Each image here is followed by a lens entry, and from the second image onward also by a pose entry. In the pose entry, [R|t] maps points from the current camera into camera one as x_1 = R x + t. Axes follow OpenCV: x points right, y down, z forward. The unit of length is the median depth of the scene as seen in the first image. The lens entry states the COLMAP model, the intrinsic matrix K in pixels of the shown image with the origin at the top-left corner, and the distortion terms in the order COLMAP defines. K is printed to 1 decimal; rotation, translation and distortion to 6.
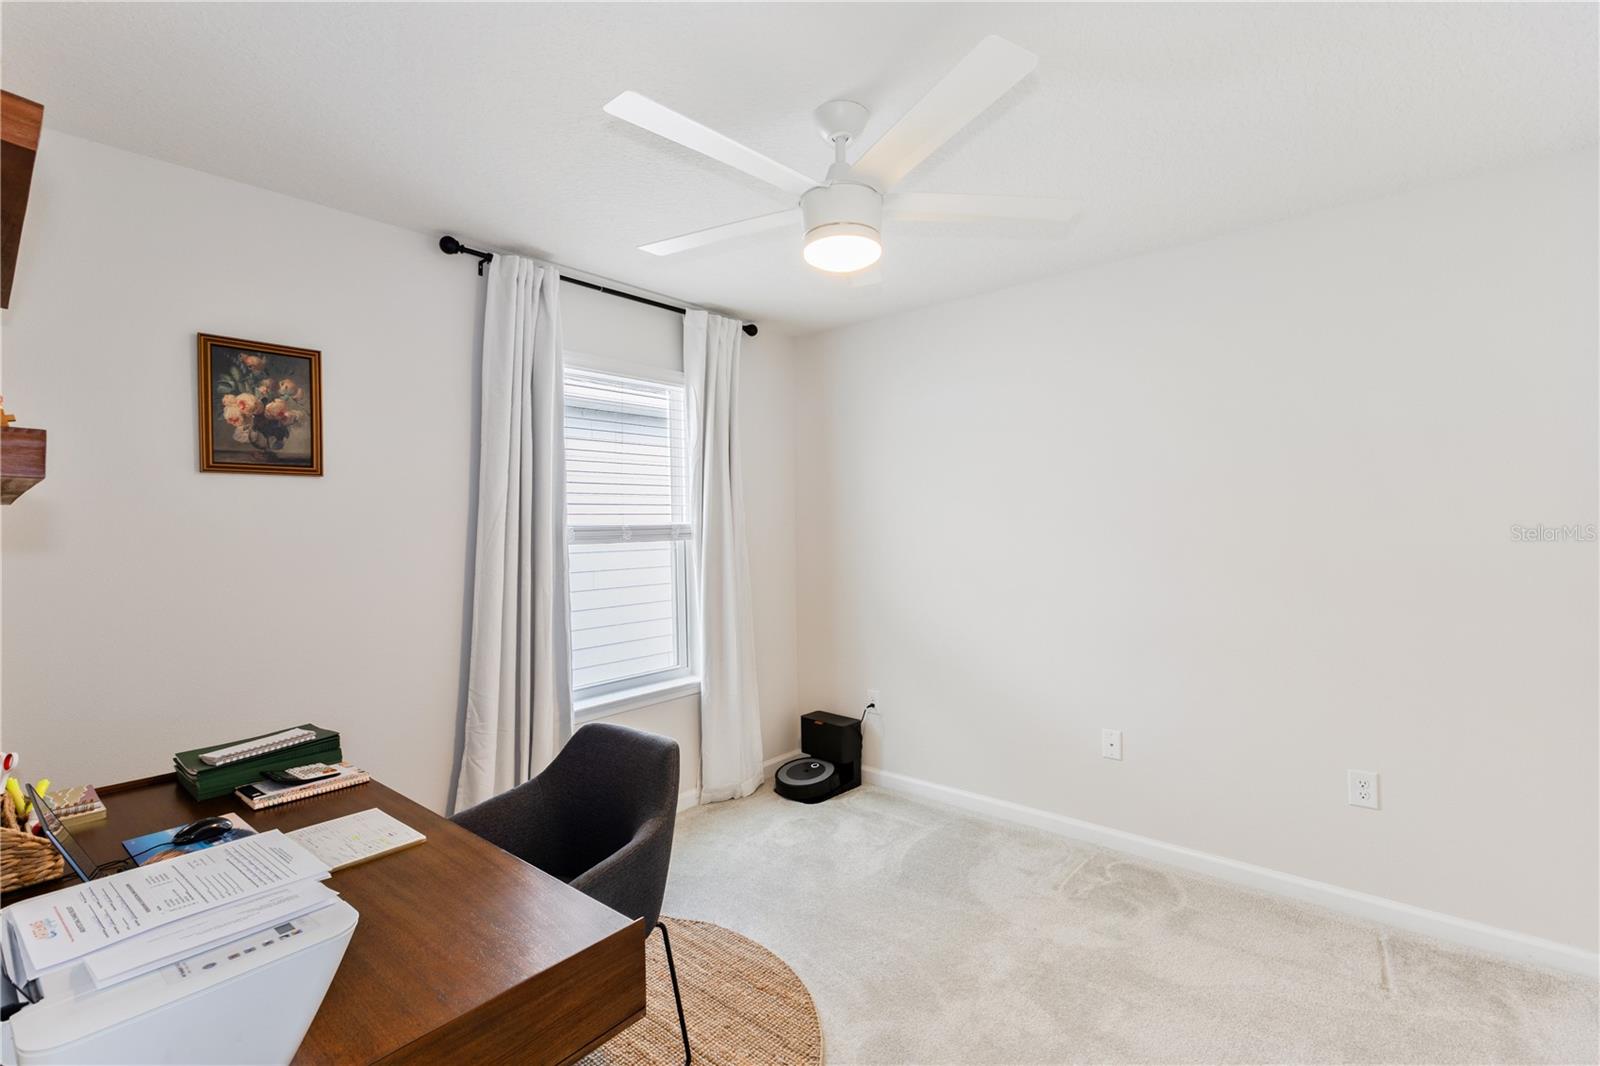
lens RADIAL K [[714.8, 0, 799.1], [0, 714.8, 518.0], [0, 0, 1]] dist [-0.000739, -0.000088]
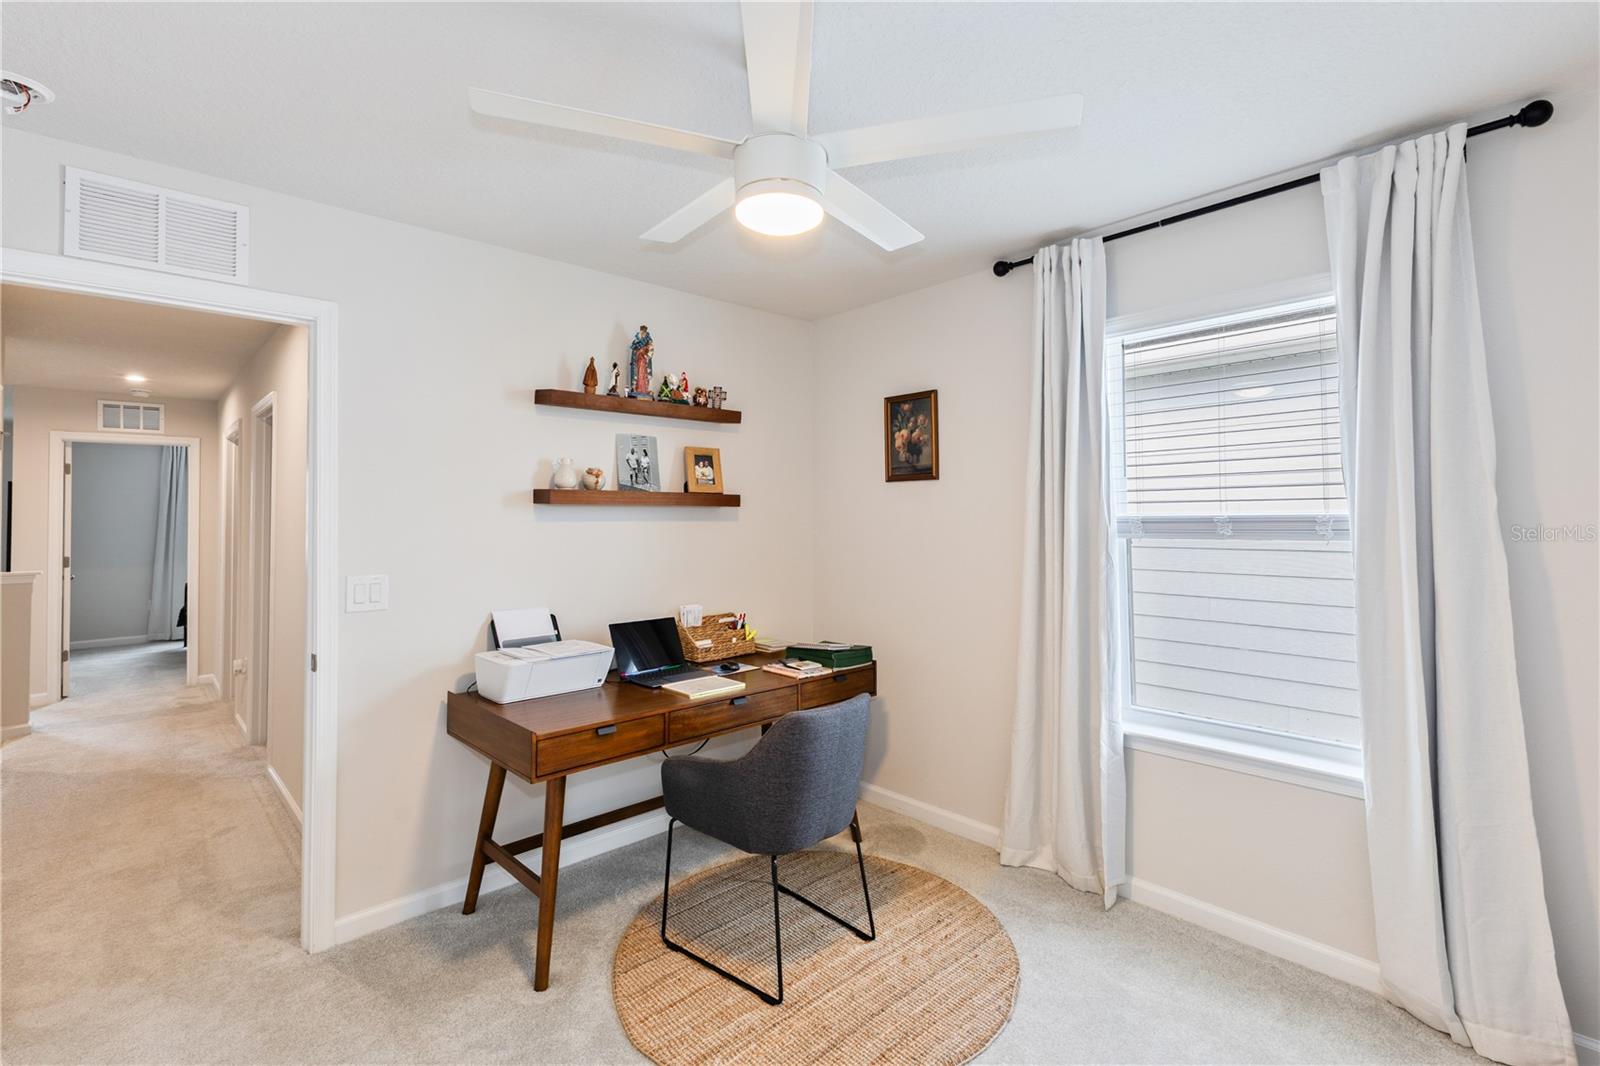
lens RADIAL K [[714.8, 0, 799.1], [0, 714.8, 518.0], [0, 0, 1]] dist [-0.000739, -0.000088]
pose [[-0.108466, -0.000486, -0.994100, 0.768224], [-0.000852, 1.000000, -0.000396, 0.018279], [0.994100, 0.000804, -0.108466, 0.915164]]
